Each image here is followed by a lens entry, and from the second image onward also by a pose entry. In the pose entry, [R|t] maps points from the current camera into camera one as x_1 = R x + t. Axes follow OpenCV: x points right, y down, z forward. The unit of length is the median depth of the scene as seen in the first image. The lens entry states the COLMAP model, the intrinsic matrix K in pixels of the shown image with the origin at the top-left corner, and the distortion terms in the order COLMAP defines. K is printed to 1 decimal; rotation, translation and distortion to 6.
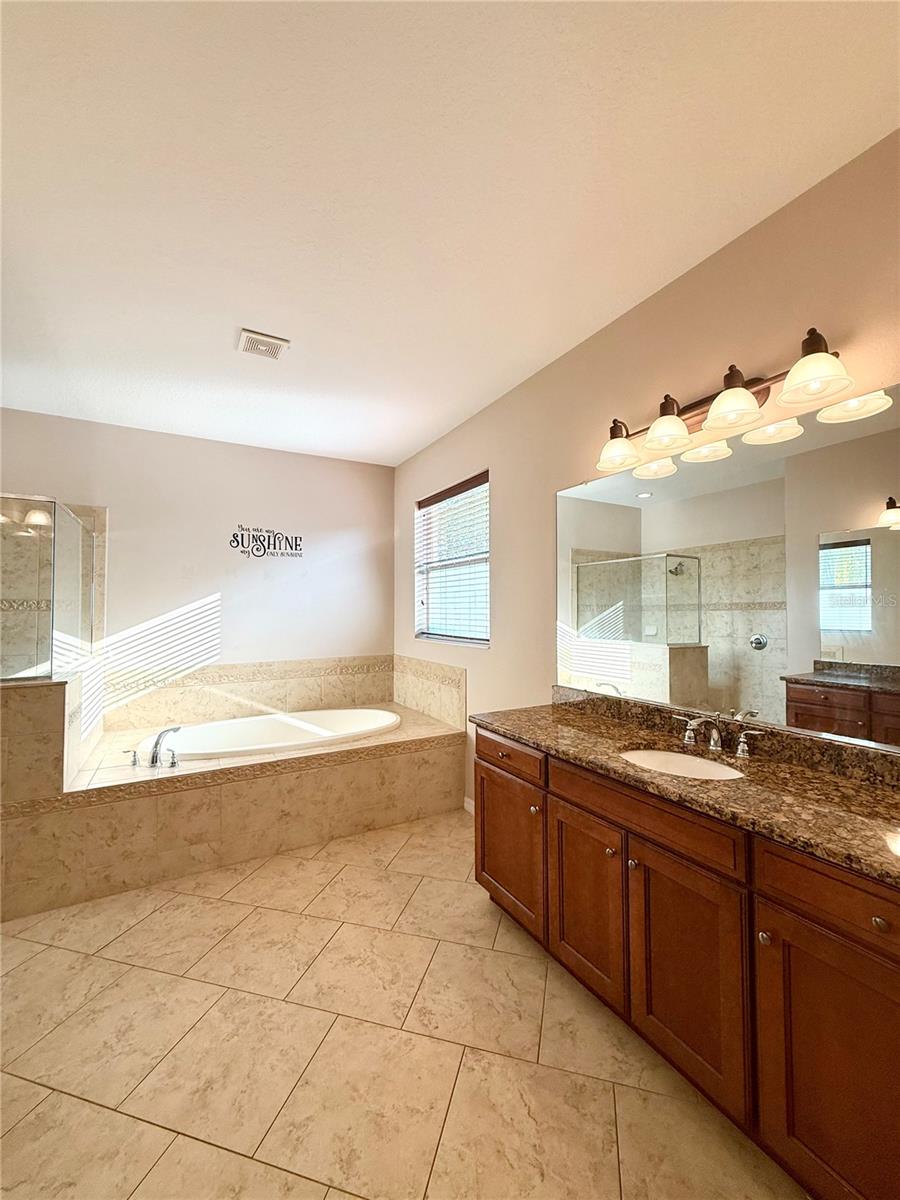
lens RADIAL K [[477.7, 0, 450.1], [0, 477.7, 597.0], [0, 0, 1]] dist [-0.000087, 0.000120]
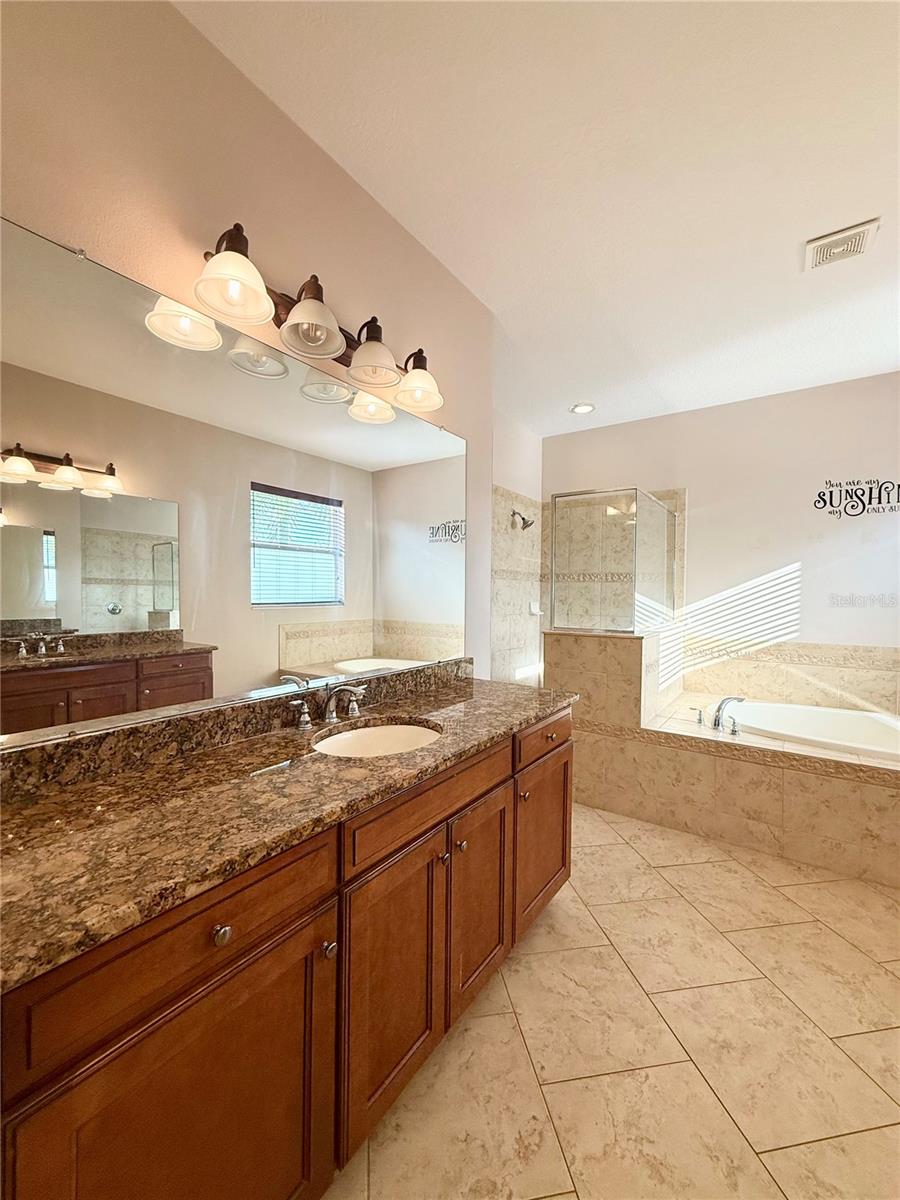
lens RADIAL K [[477.7, 0, 450.1], [0, 477.7, 597.0], [0, 0, 1]] dist [-0.000087, 0.000120]
pose [[0.424605, 0.022455, -0.905100, 0.064521], [0.013454, 0.999426, 0.031107, 0.027143], [0.905279, -0.025386, 0.424059, 0.043664]]
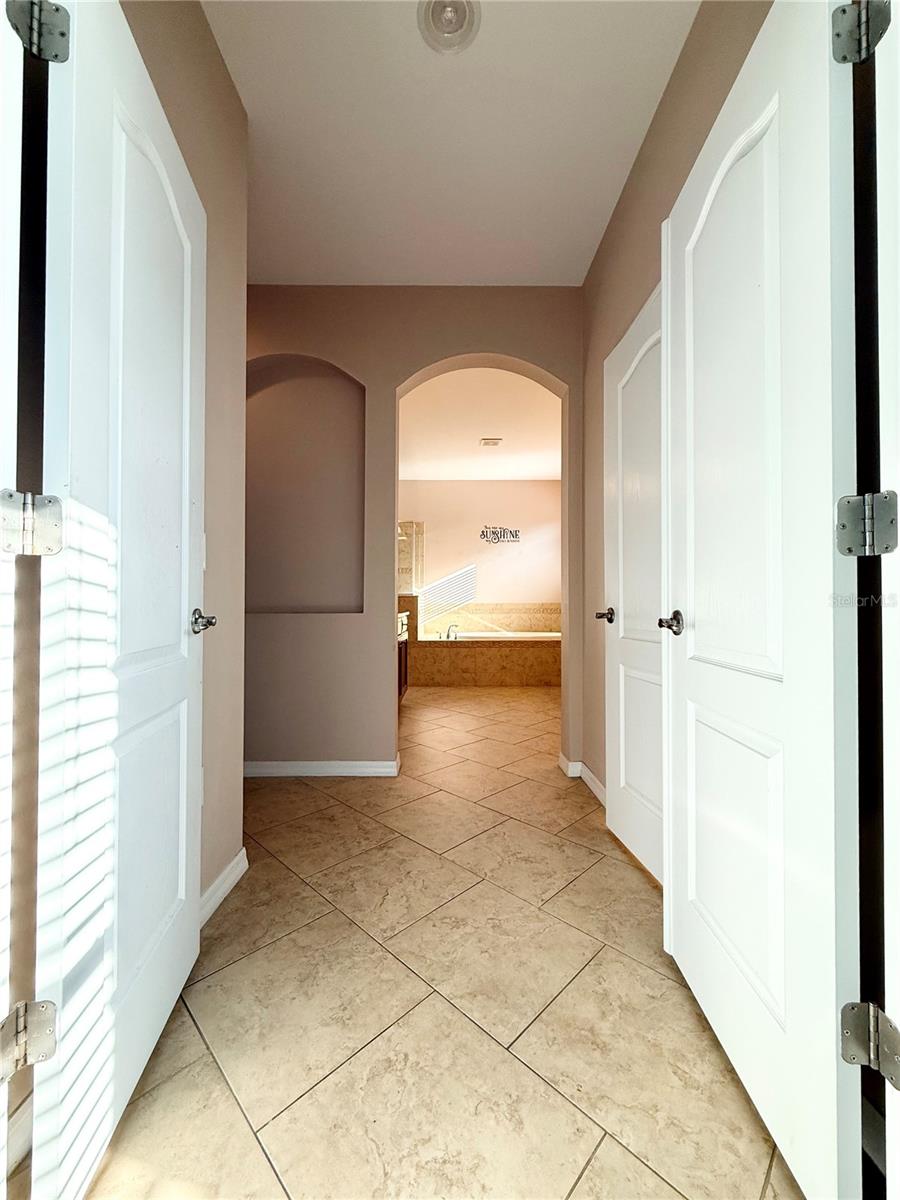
lens RADIAL K [[477.7, 0, 450.1], [0, 477.7, 597.0], [0, 0, 1]] dist [-0.000087, 0.000120]
pose [[0.871681, 0.000642, -0.490074, 0.452098], [0.007950, 0.999849, 0.015450, 0.122778], [0.490010, -0.017364, 0.871544, -0.882429]]
